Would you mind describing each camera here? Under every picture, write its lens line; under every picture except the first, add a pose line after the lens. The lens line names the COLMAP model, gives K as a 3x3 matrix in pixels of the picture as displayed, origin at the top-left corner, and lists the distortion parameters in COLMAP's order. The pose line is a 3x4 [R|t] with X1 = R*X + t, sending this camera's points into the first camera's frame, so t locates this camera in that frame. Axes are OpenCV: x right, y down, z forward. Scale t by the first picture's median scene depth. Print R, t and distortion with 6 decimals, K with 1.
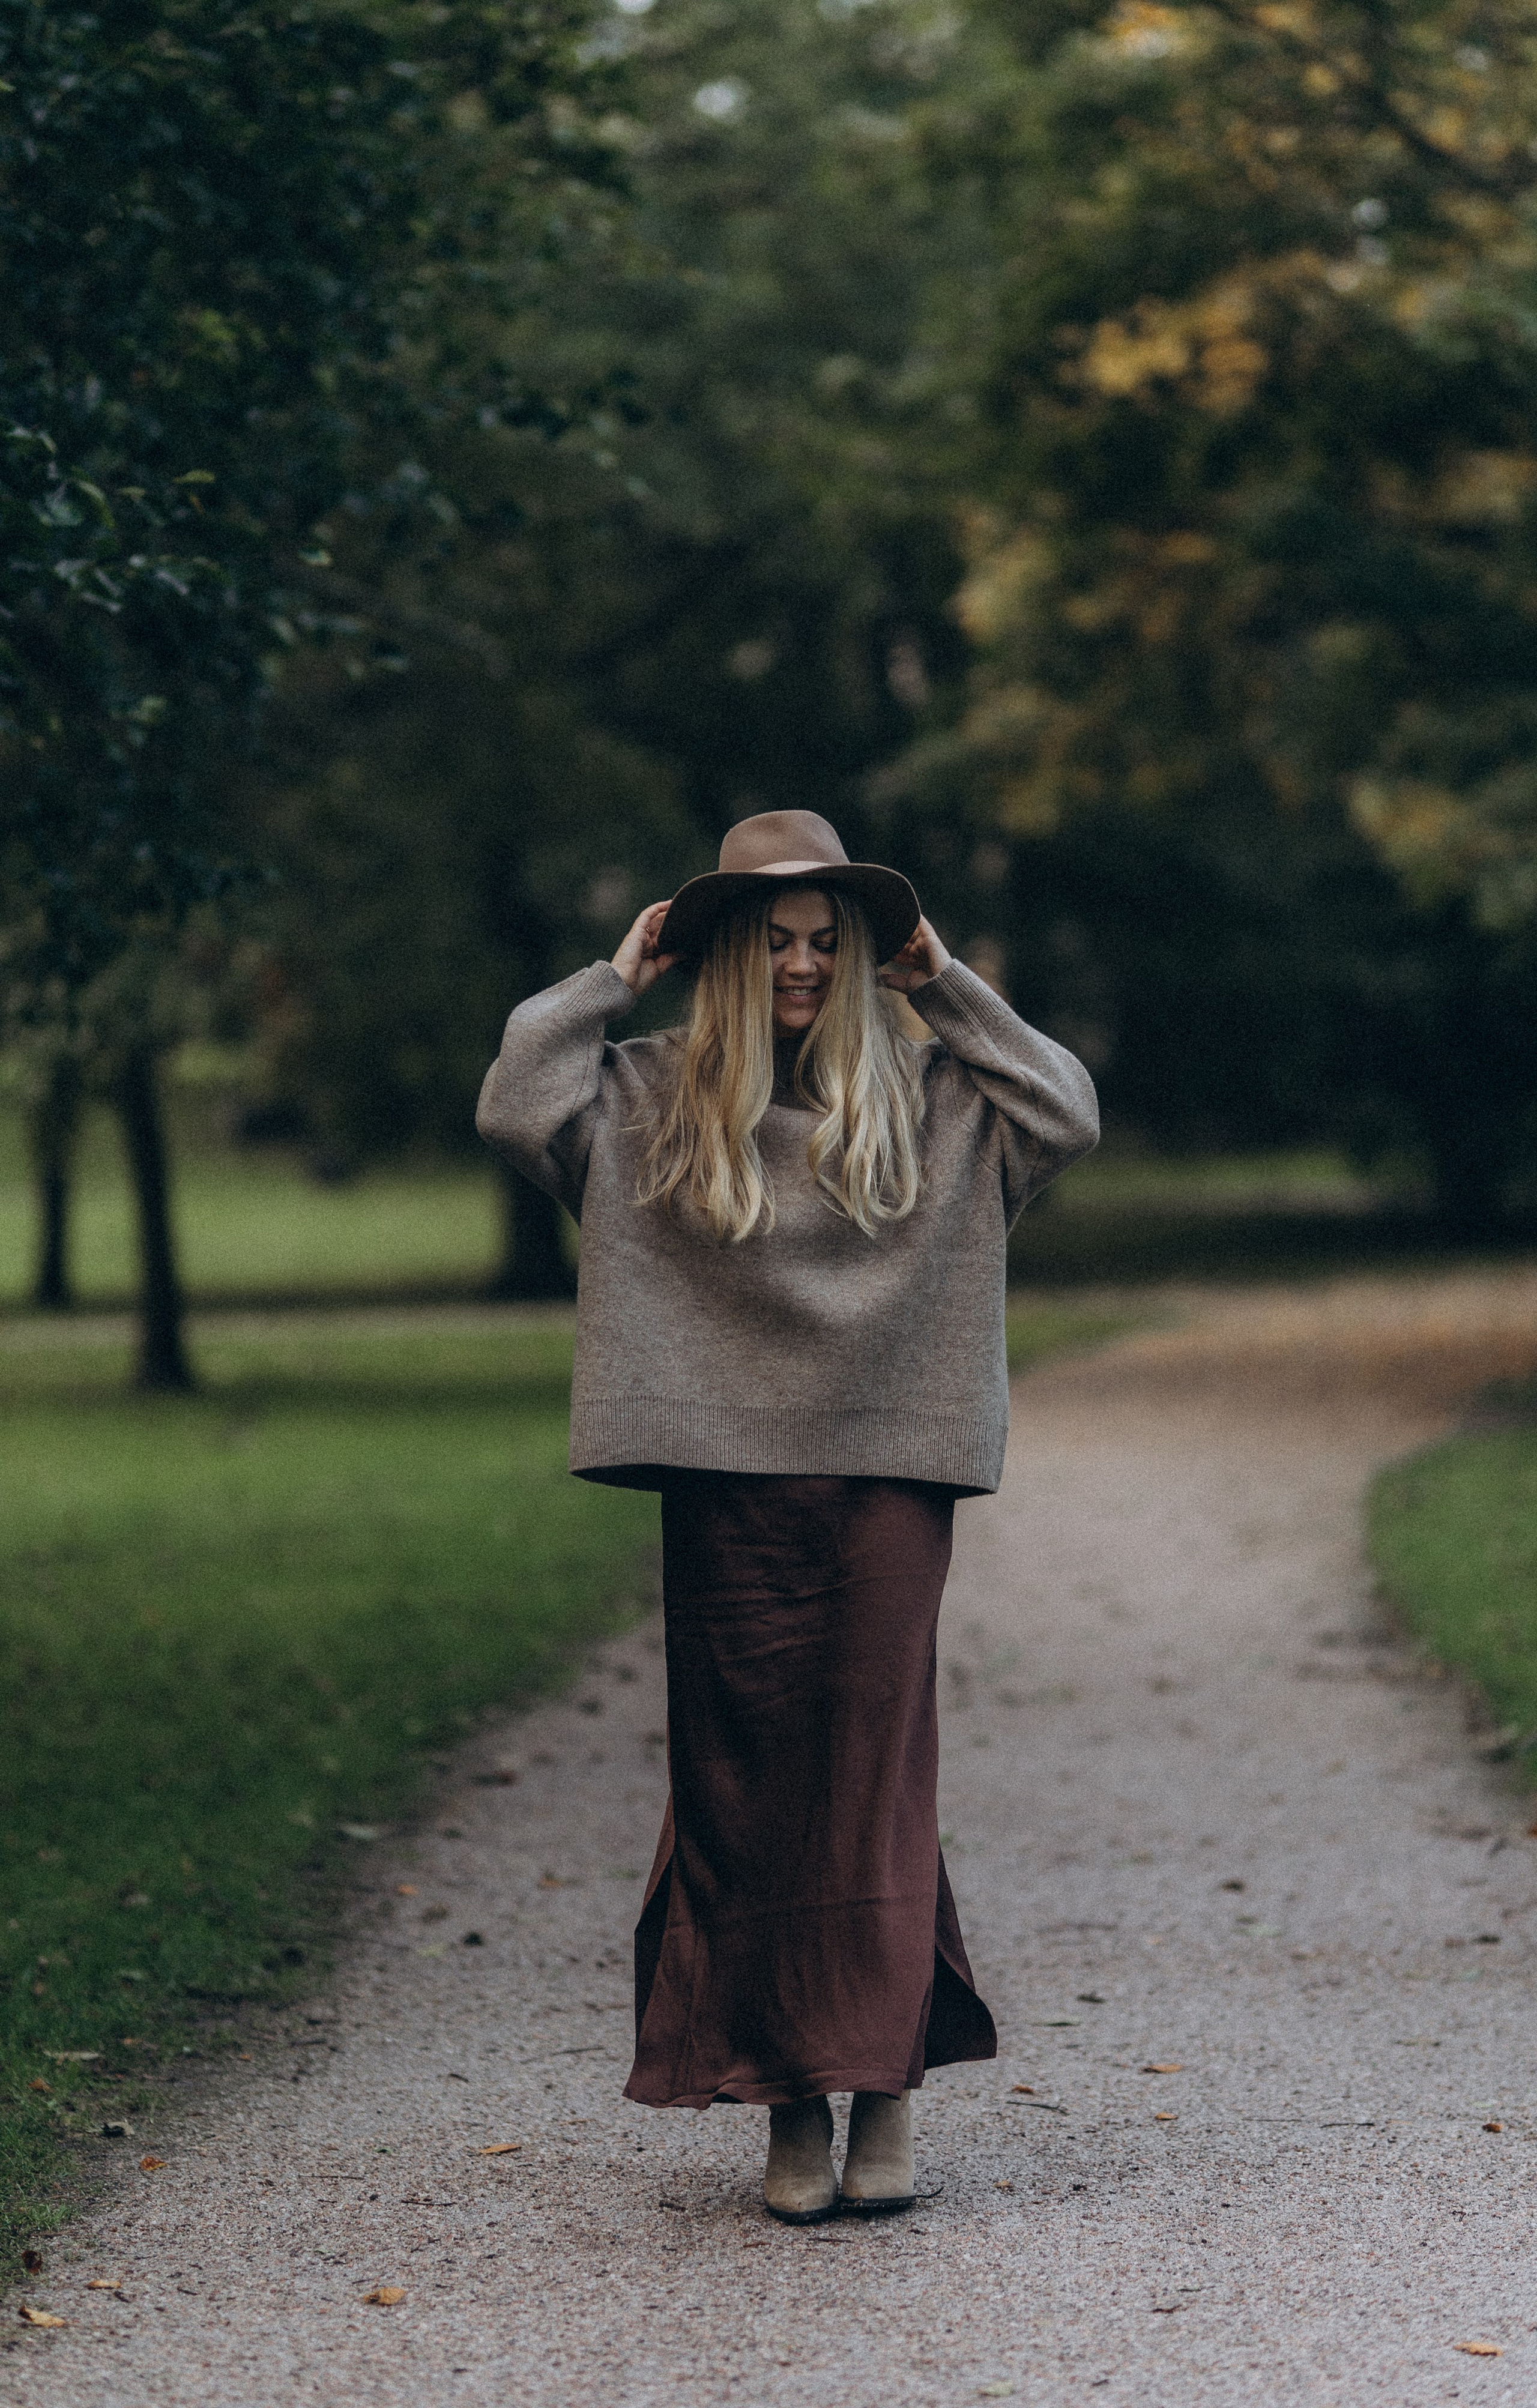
lens RADIAL K [[6416.1, 0, 704.3], [0, 6416.1, 1032.4], [0, 0, 1]] dist [0.366532, -1.591352]
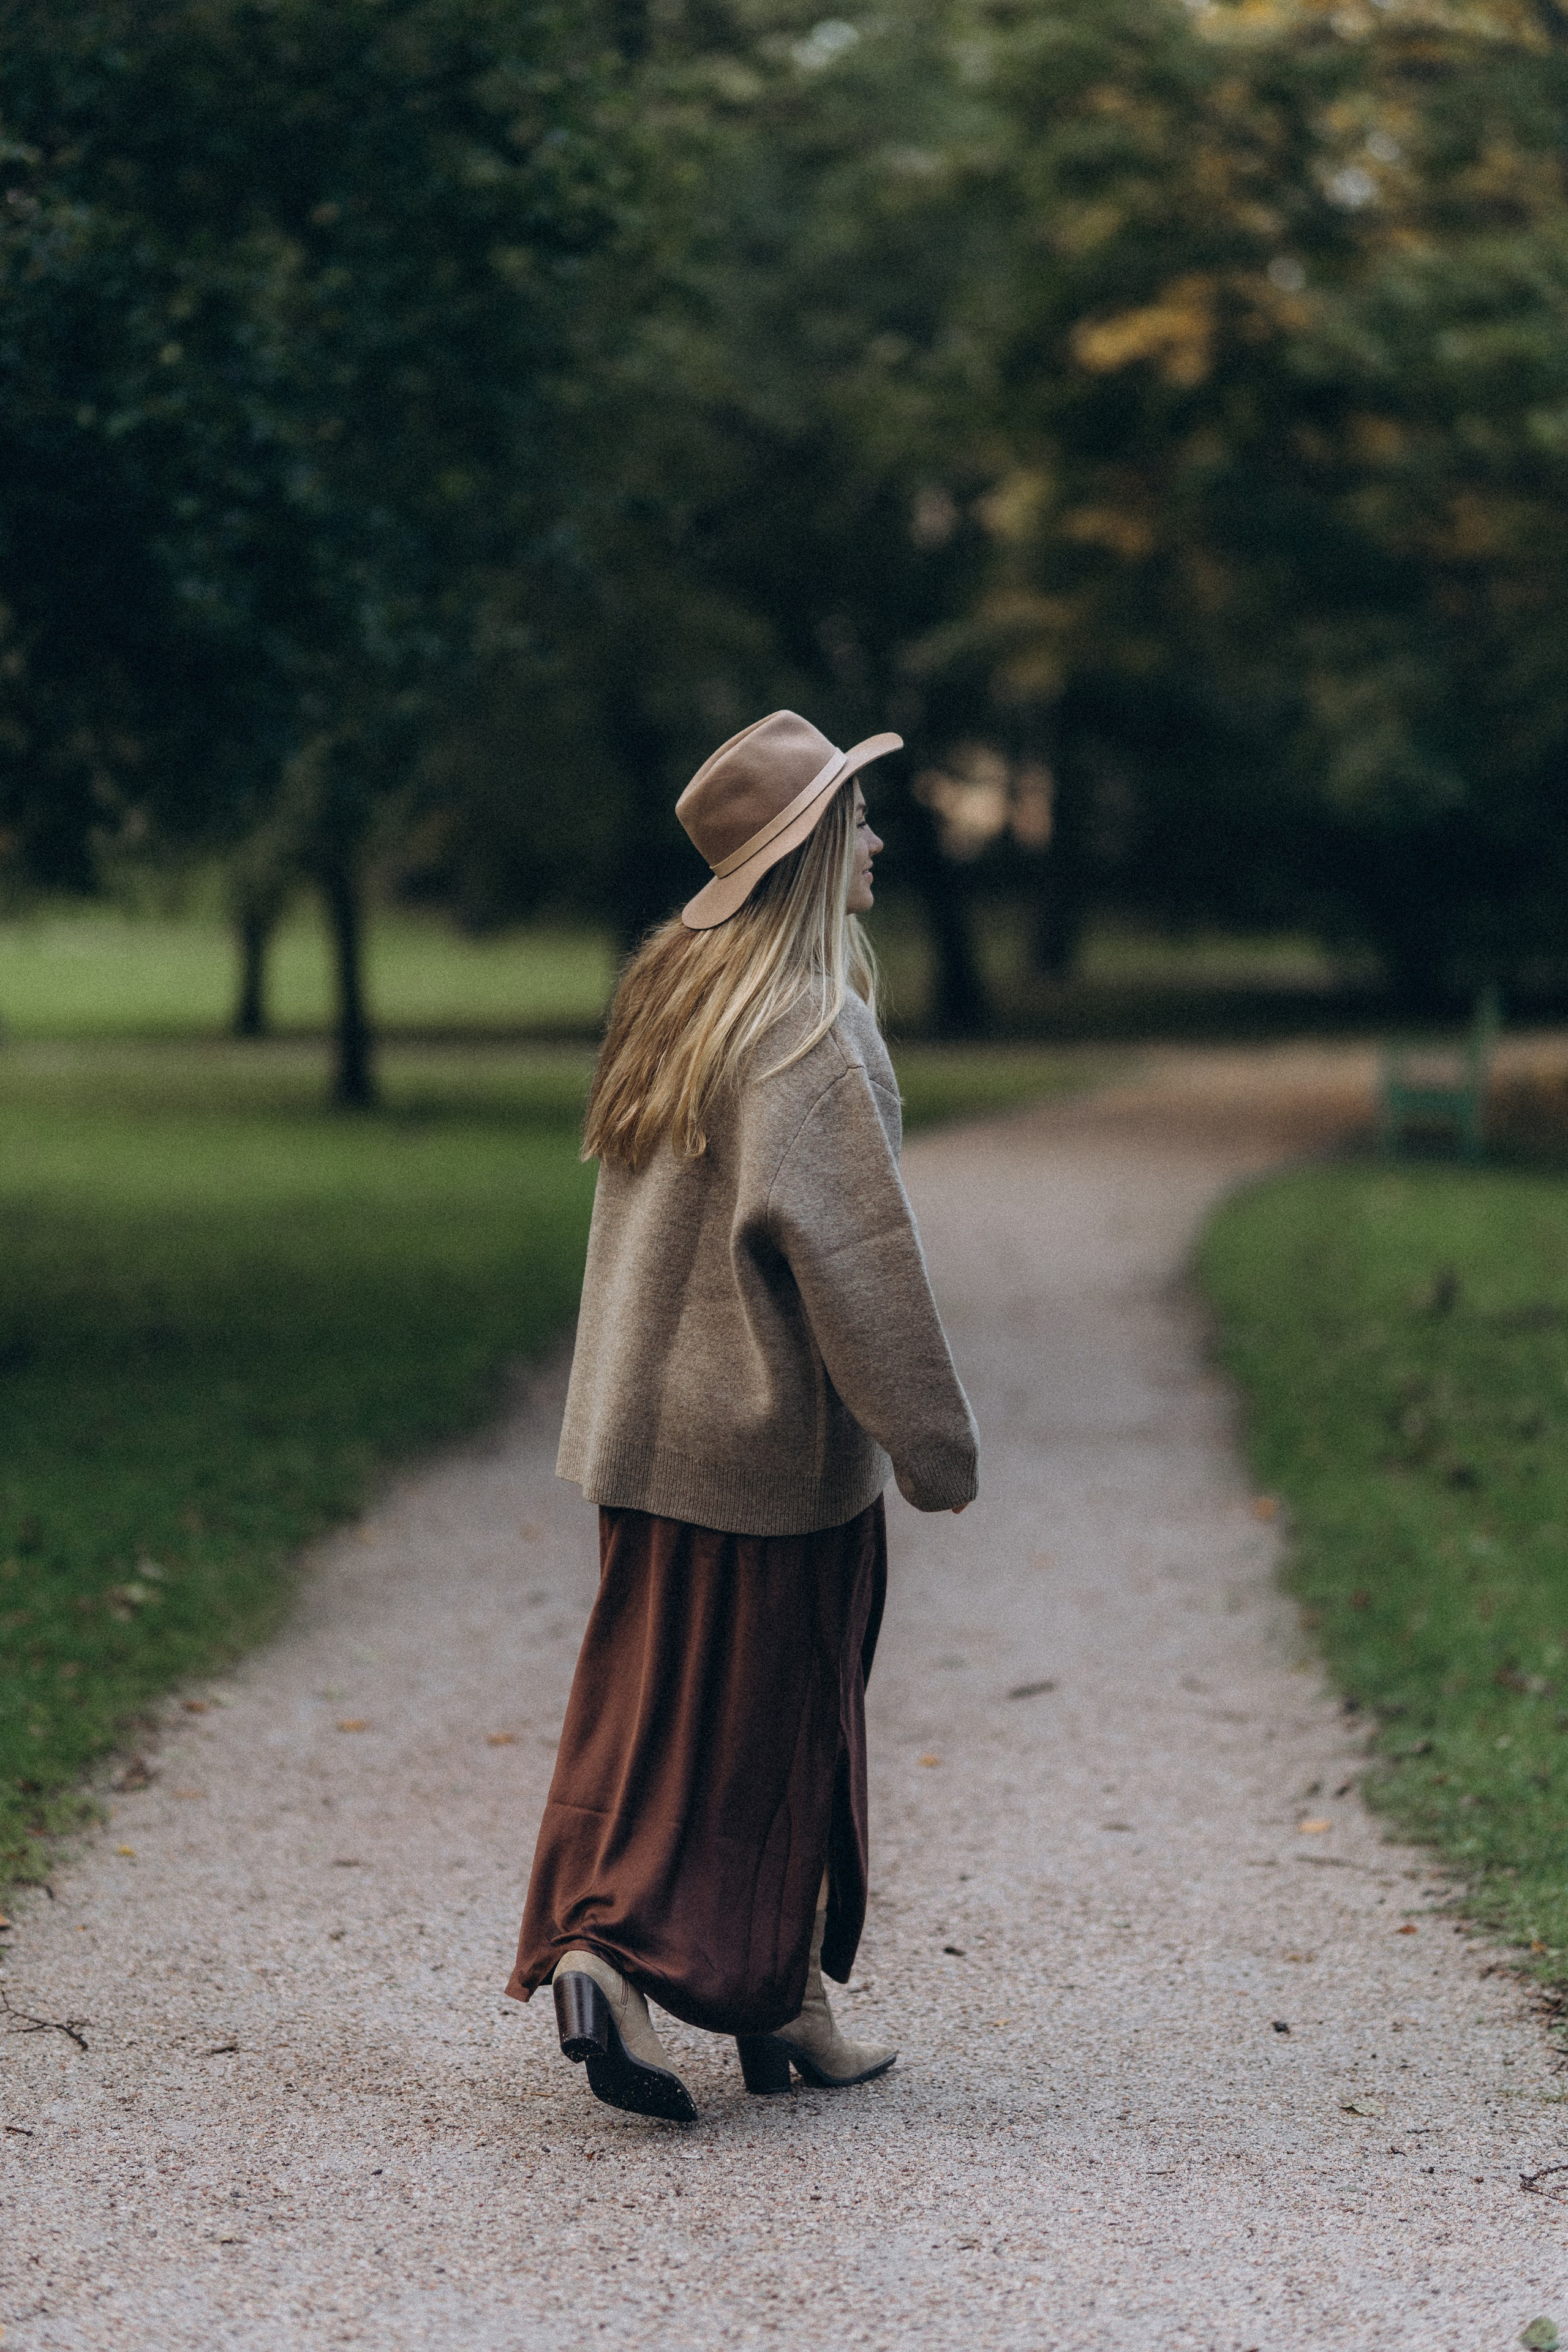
lens RADIAL K [[5613.9, 0, 784.0], [0, 5613.9, 1176.0], [0, 0, 1]] dist [0.727368, -8.042633]
pose [[0.999544, 0.030140, -0.002013, 0.014553], [-0.029945, 0.997416, 0.065308, -0.018203], [0.003976, -0.065218, 0.997863, -0.360794]]
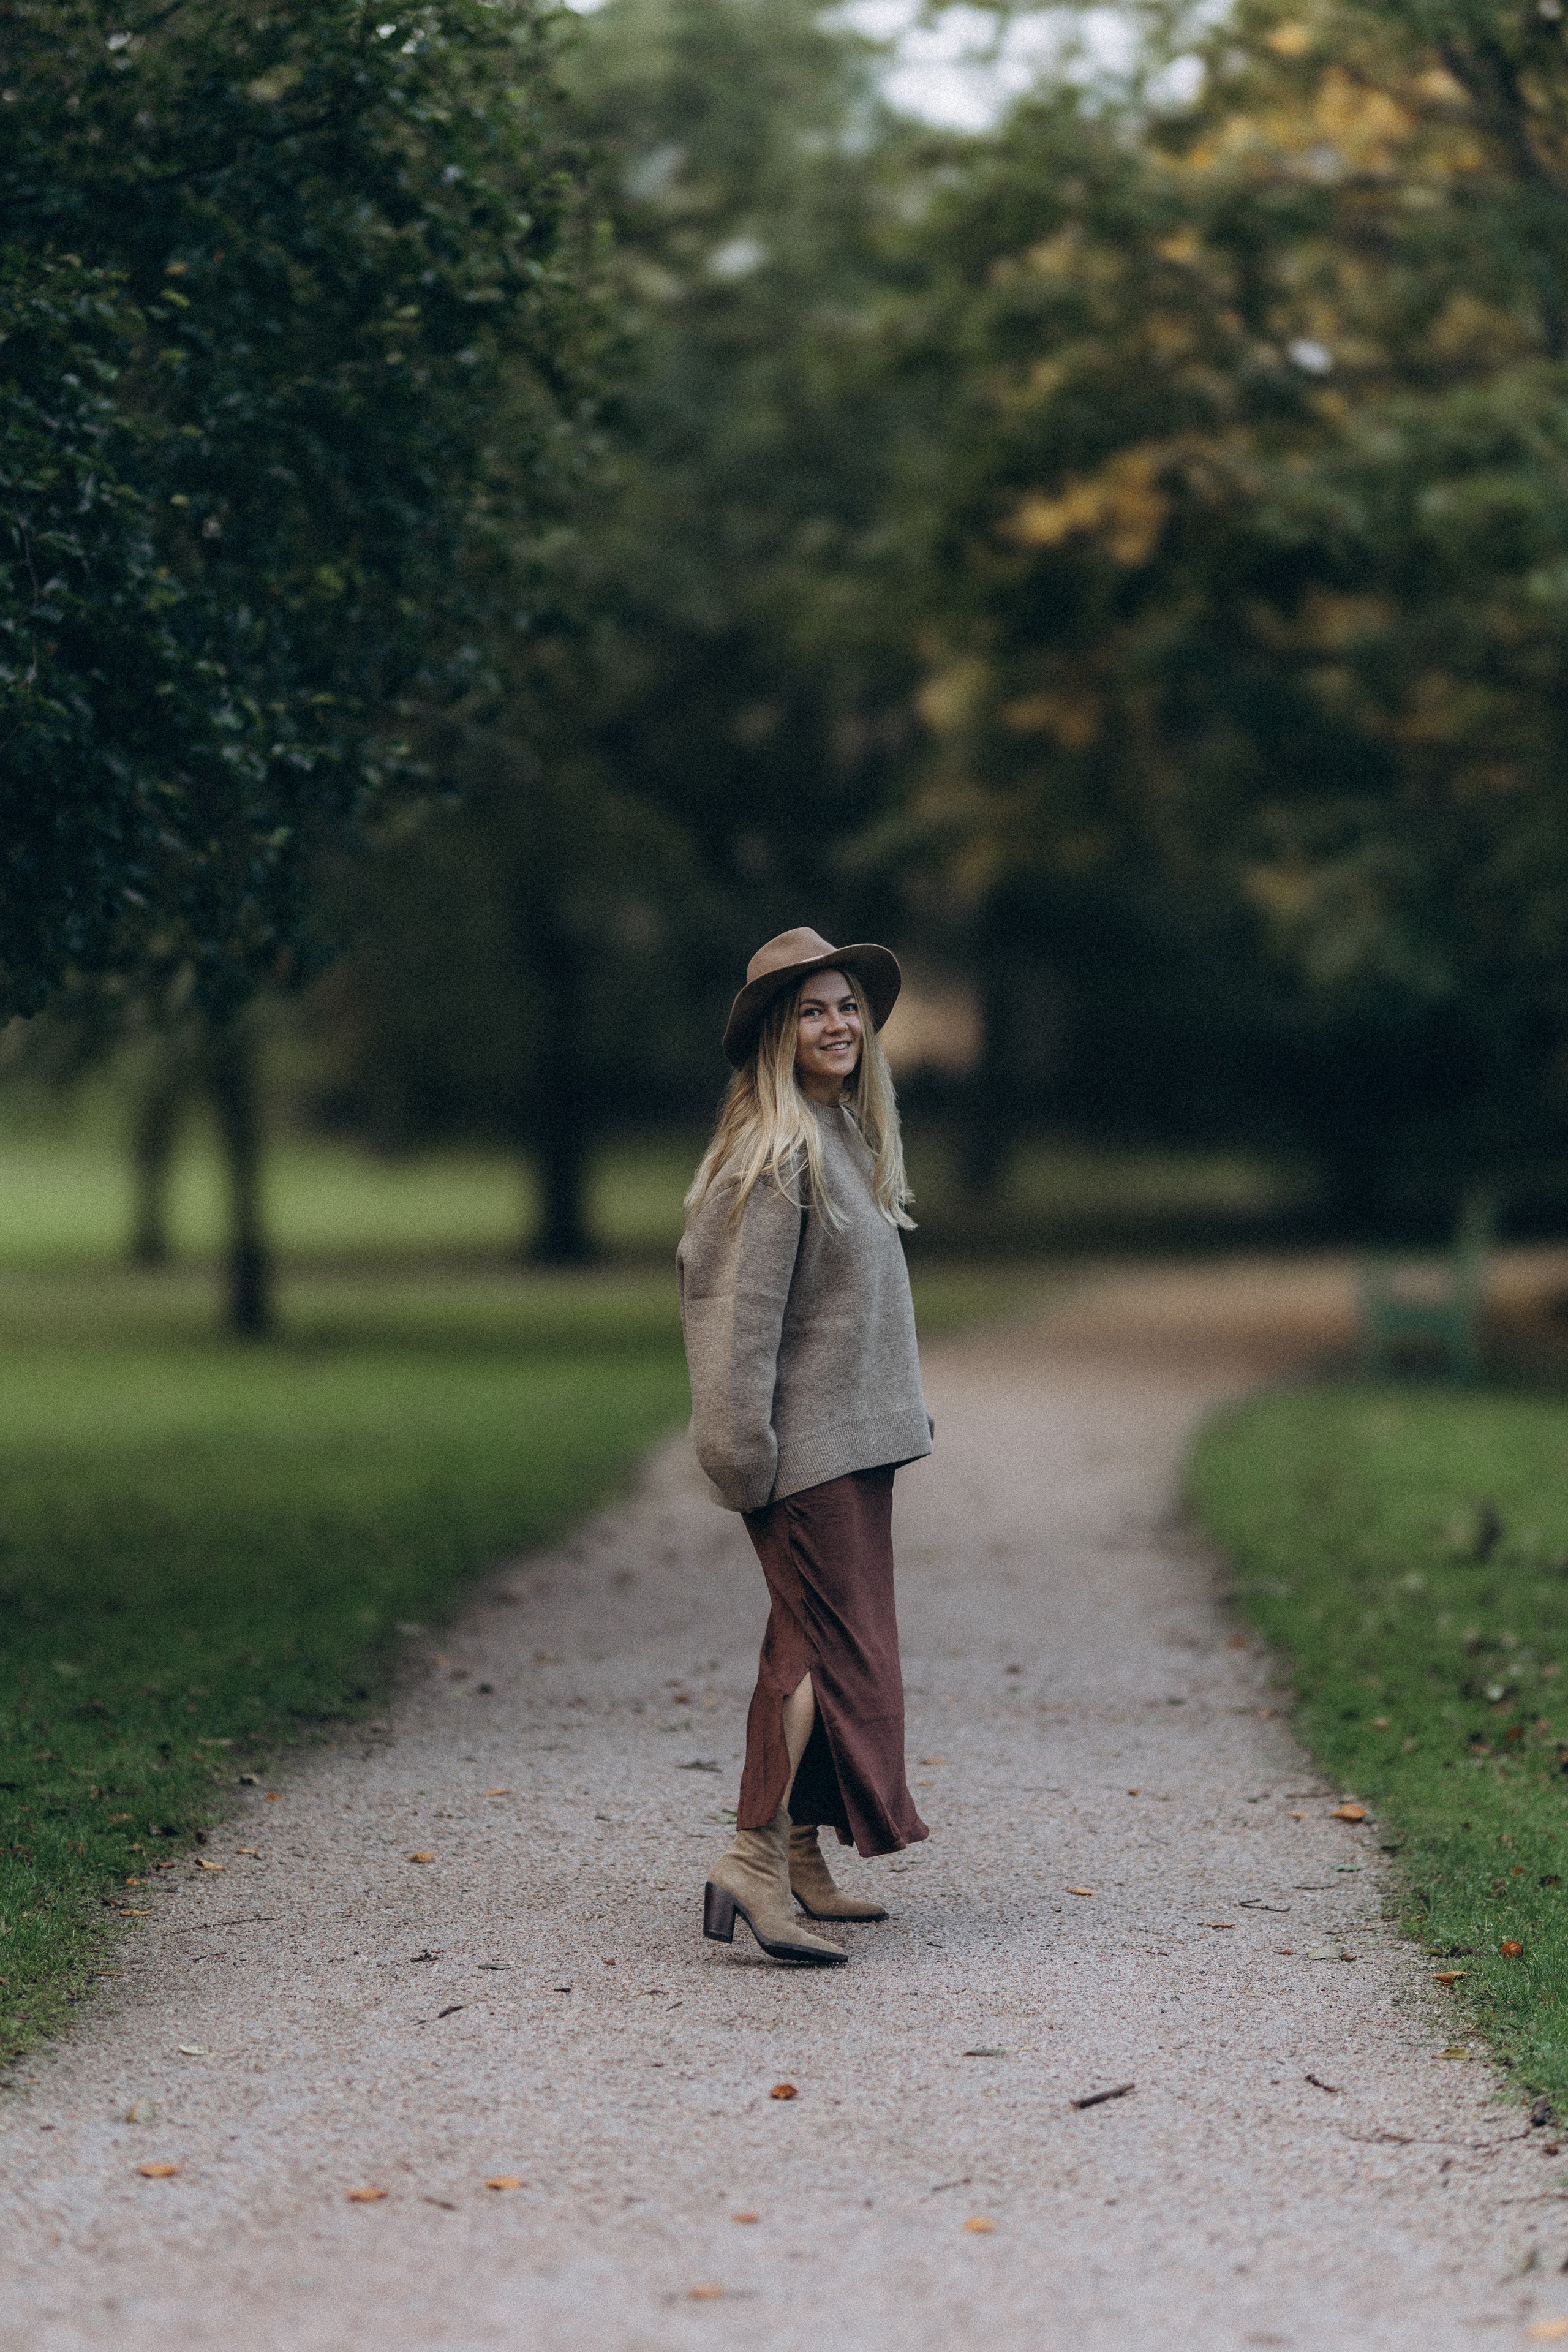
lens RADIAL K [[5613.9, 0, 784.0], [0, 5613.9, 1176.0], [0, 0, 1]] dist [0.727368, -8.042633]
pose [[0.999652, 0.023480, 0.012058, 0.009248], [-0.023761, 0.999437, 0.023680, -0.005162], [-0.011495, -0.023959, 0.999647, -0.188572]]
